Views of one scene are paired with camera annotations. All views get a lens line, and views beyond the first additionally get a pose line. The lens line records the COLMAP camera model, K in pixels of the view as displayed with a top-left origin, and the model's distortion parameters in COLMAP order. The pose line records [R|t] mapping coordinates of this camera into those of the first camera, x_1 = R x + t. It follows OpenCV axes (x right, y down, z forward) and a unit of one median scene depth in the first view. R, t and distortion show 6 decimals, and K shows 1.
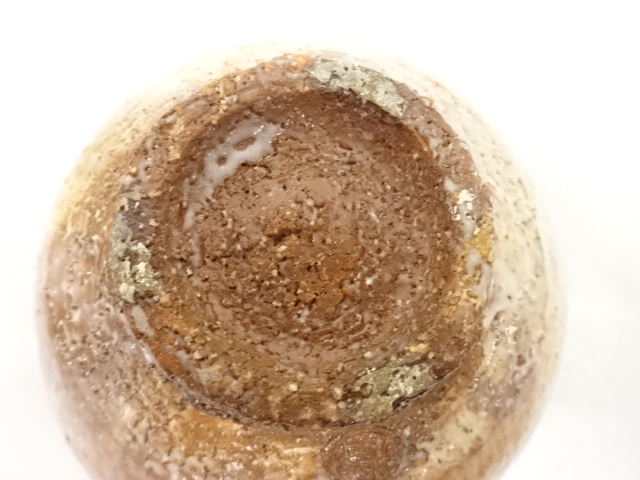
lens RADIAL K [[451.8, 0, 320.0], [0, 451.8, 240.0], [0, 0, 1]] dist [-0.038105, 0.000765]
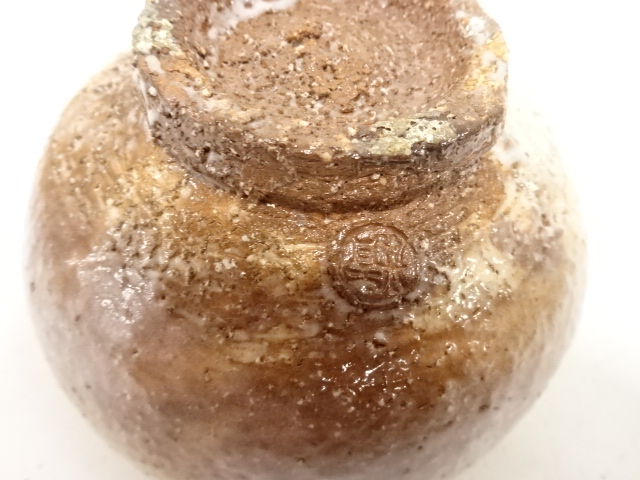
lens RADIAL K [[451.8, 0, 320.0], [0, 451.8, 240.0], [0, 0, 1]] dist [-0.038105, 0.000765]
pose [[0.998333, 0.056509, -0.011777, -0.001993], [-0.057414, 0.951014, -0.303769, 0.733925], [-0.005966, 0.303938, 0.952673, 0.162798]]
